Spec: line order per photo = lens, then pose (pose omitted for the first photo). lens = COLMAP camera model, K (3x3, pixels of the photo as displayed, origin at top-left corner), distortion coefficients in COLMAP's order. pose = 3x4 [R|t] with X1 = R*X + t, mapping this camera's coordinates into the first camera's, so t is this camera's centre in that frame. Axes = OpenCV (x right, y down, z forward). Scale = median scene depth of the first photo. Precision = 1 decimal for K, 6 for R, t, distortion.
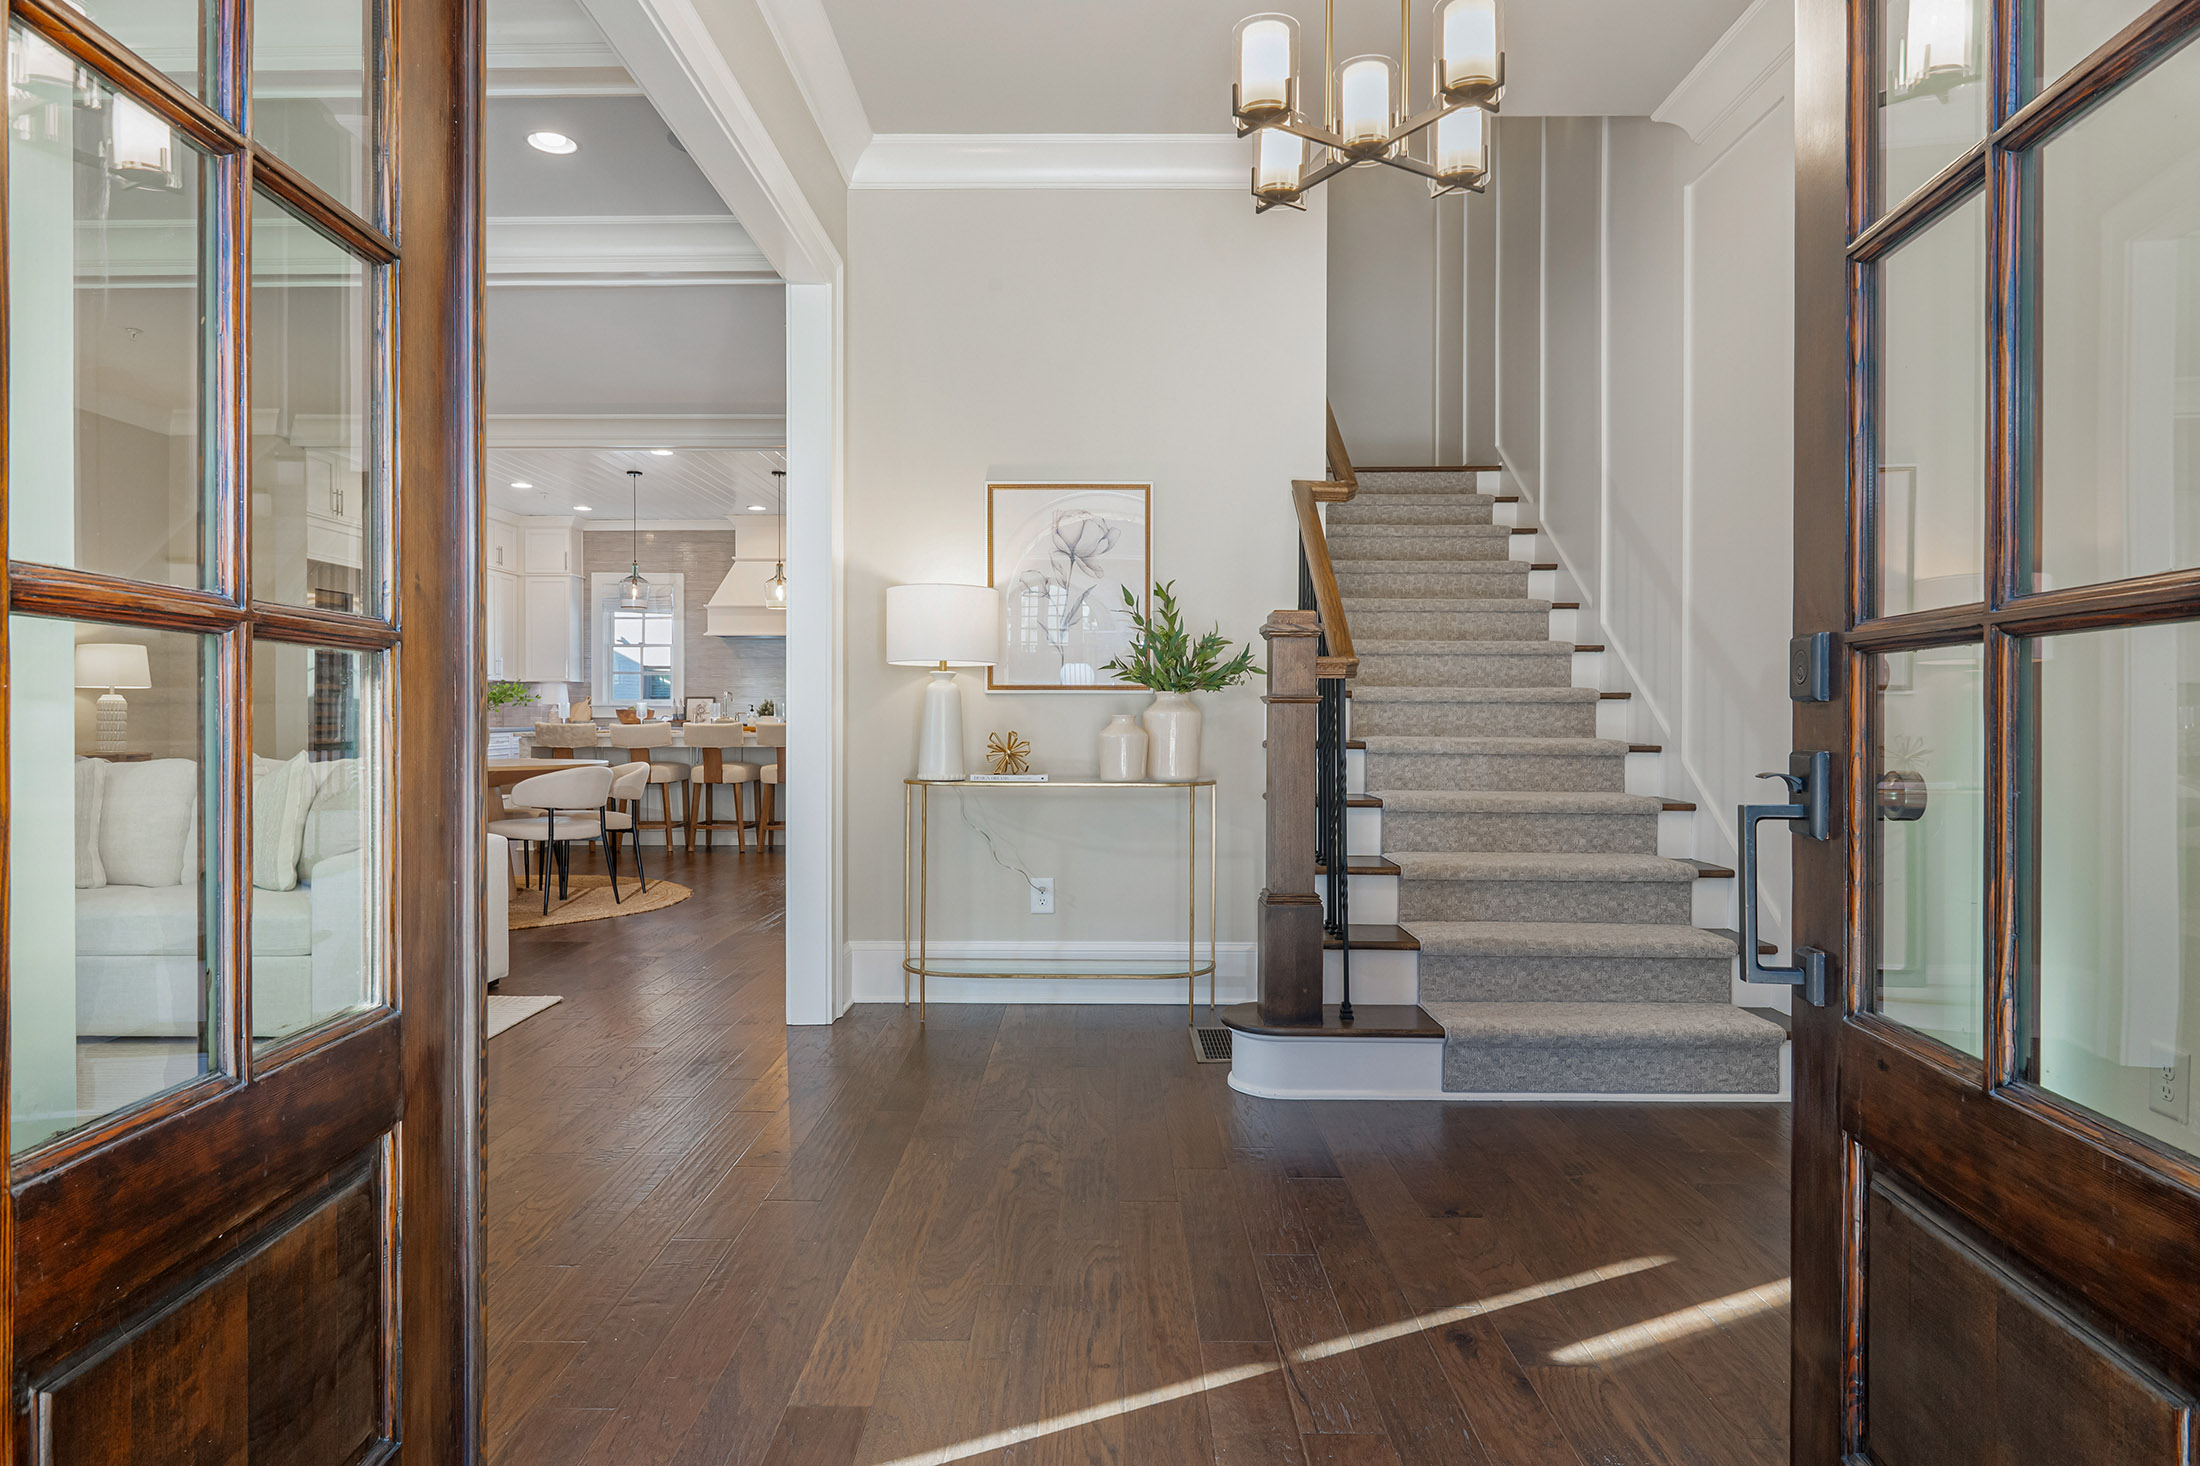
lens RADIAL K [[1209.5, 0, 1155.2], [0, 1209.5, 728.2], [0, 0, 1]] dist [0.003242, -0.003889]
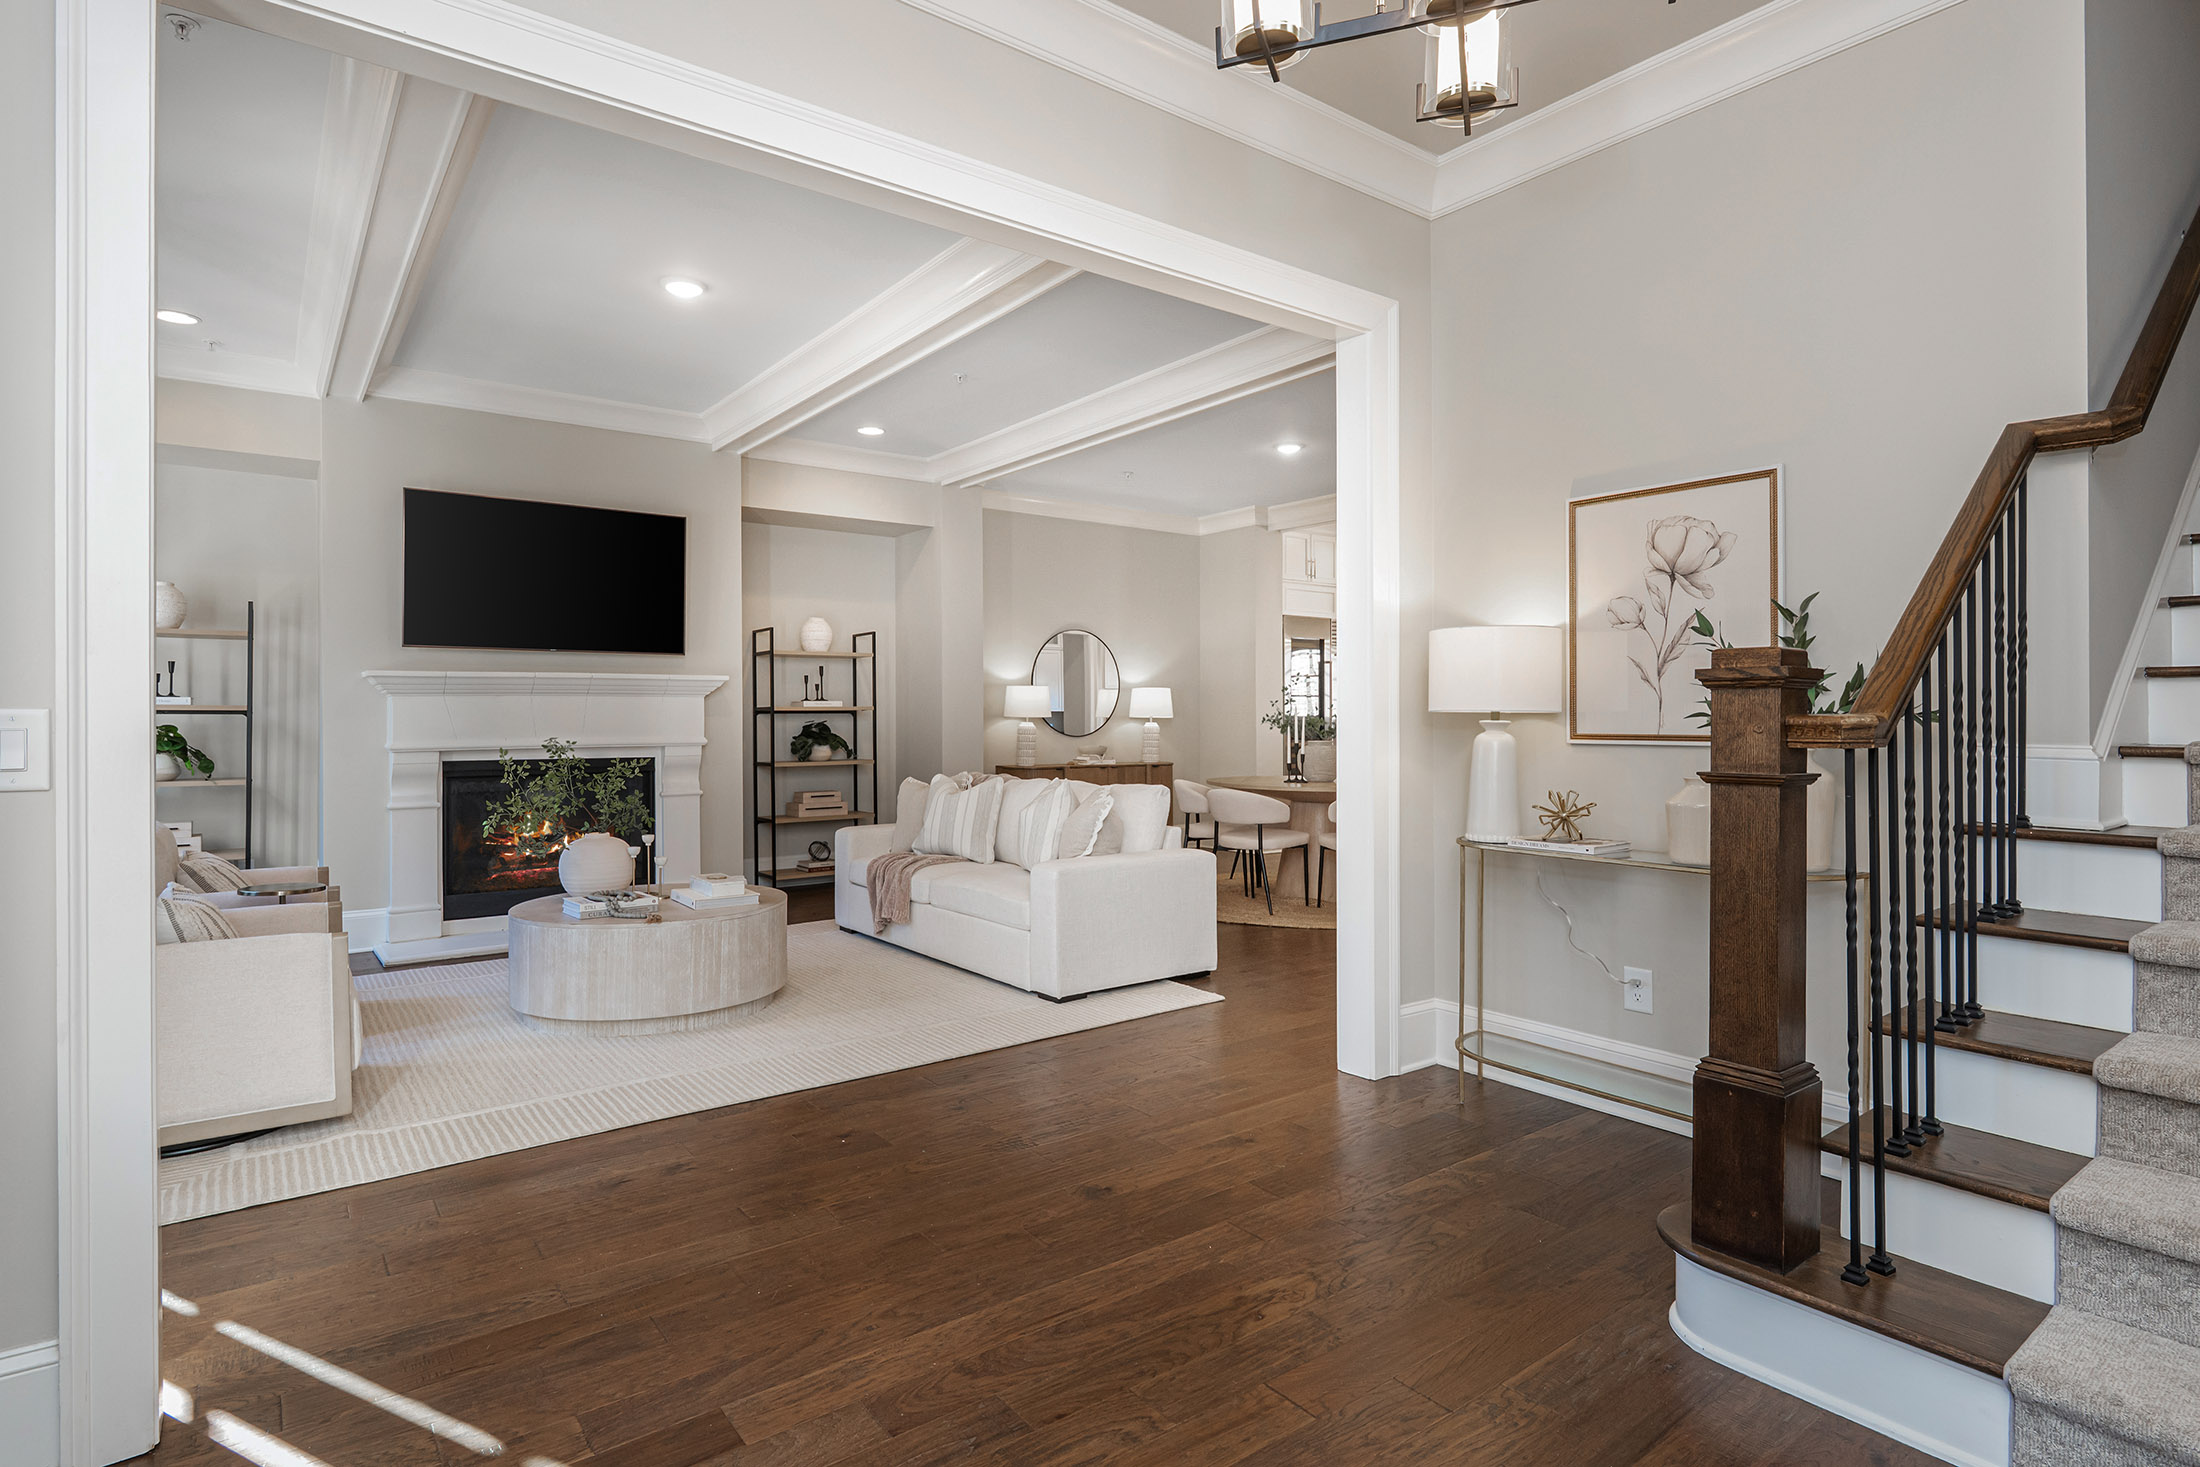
lens RADIAL K [[1144.9, 0, 1168.8], [0, 1144.9, 703.2], [0, 0, 1]] dist [-0.003390, 0.000069]
pose [[0.596632, -0.006873, -0.802486, 0.358736], [-0.006893, 0.999883, -0.013688, -0.045759], [0.802486, 0.013698, 0.596514, 0.288036]]
